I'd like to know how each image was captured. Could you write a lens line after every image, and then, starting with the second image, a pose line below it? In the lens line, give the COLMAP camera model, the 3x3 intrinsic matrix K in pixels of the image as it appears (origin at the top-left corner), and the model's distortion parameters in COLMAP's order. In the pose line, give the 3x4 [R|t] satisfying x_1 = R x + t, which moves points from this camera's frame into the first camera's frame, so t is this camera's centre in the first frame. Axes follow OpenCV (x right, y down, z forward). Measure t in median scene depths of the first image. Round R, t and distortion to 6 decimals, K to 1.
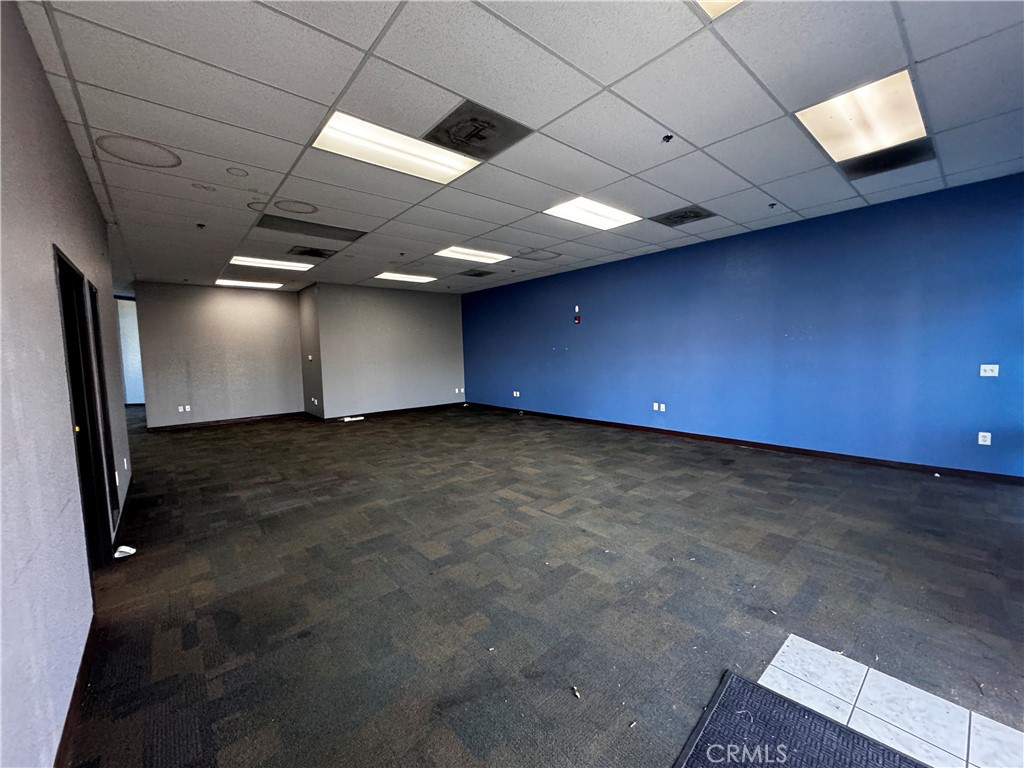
lens RADIAL K [[406.9, 0, 510.5], [0, 406.9, 384.0], [0, 0, 1]] dist [-0.001018, 0.000296]
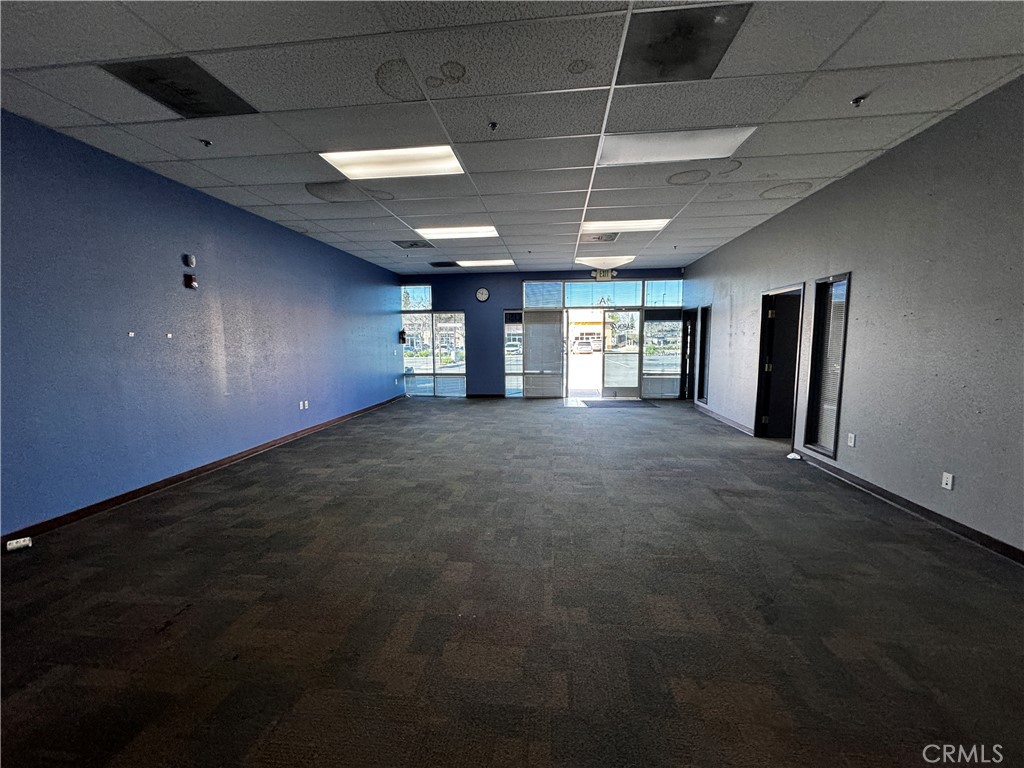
lens RADIAL K [[406.9, 0, 511.0], [0, 406.9, 385.8], [0, 0, 1]] dist [-0.001018, 0.000296]
pose [[-0.683018, -0.051187, 0.728605, -0.928004], [0.084932, 0.985208, 0.148833, -0.125518], [-0.725446, 0.163538, -0.668568, 1.945608]]
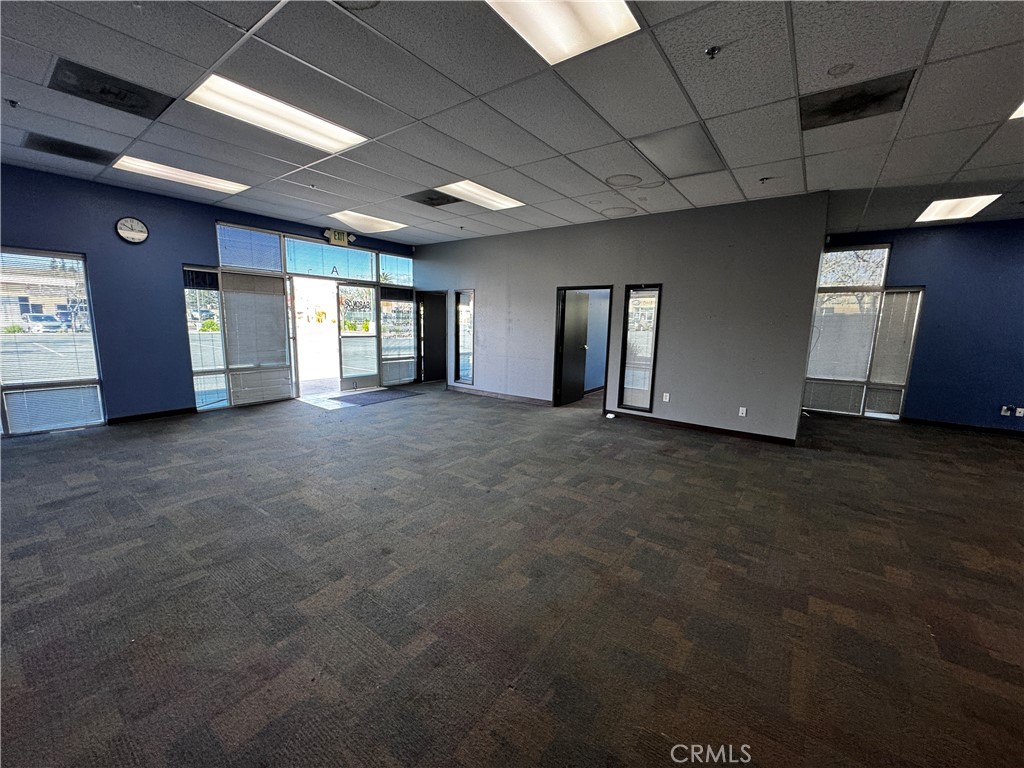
lens RADIAL K [[406.9, 0, 511.3], [0, 406.9, 384.4], [0, 0, 1]] dist [-0.001018, 0.000296]
pose [[-0.975379, 0.034855, -0.217763, -0.000791], [-0.018942, 0.970542, 0.240186, -0.166234], [0.219720, 0.238397, -0.945986, 1.972938]]
